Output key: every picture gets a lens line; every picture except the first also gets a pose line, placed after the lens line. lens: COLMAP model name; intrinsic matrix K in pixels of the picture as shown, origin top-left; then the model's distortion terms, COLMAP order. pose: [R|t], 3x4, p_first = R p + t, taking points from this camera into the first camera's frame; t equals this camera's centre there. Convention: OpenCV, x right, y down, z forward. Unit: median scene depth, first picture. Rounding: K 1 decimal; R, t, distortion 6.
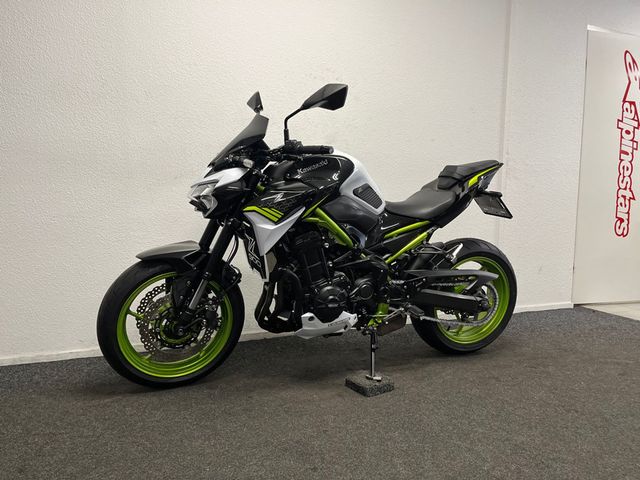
lens RADIAL K [[491.8, 0, 318.7], [0, 491.8, 240.8], [0, 0, 1]] dist [0.049484, -0.006932]
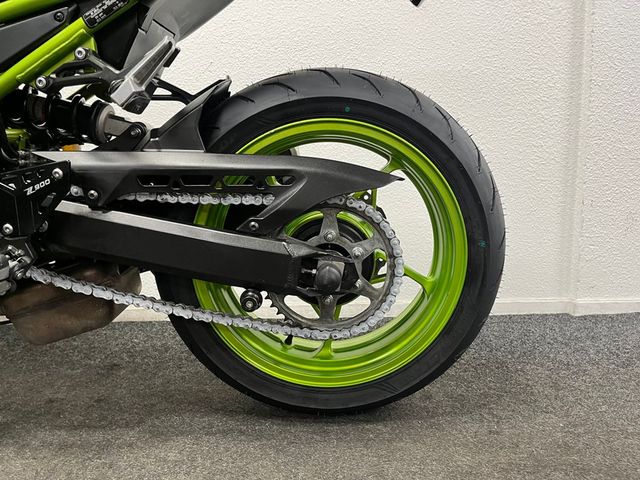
lens RADIAL K [[491.8, 0, 319.3], [0, 491.8, 238.5], [0, 0, 1]] dist [0.049484, -0.006932]
pose [[0.933992, 0.023645, -0.356510, 0.496743], [-0.012845, 0.999385, 0.032632, 0.113153], [0.357062, -0.025899, 0.933721, 0.820484]]
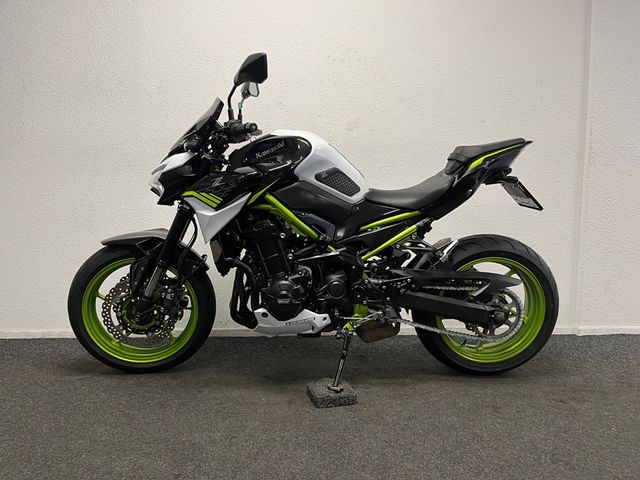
lens RADIAL K [[491.8, 0, 319.7], [0, 491.8, 239.7], [0, 0, 1]] dist [0.049484, -0.006932]
pose [[0.945839, 0.023990, -0.323750, 0.362624], [-0.028583, 0.999547, -0.009439, 0.022776], [0.323377, 0.018182, 0.946096, 0.154623]]
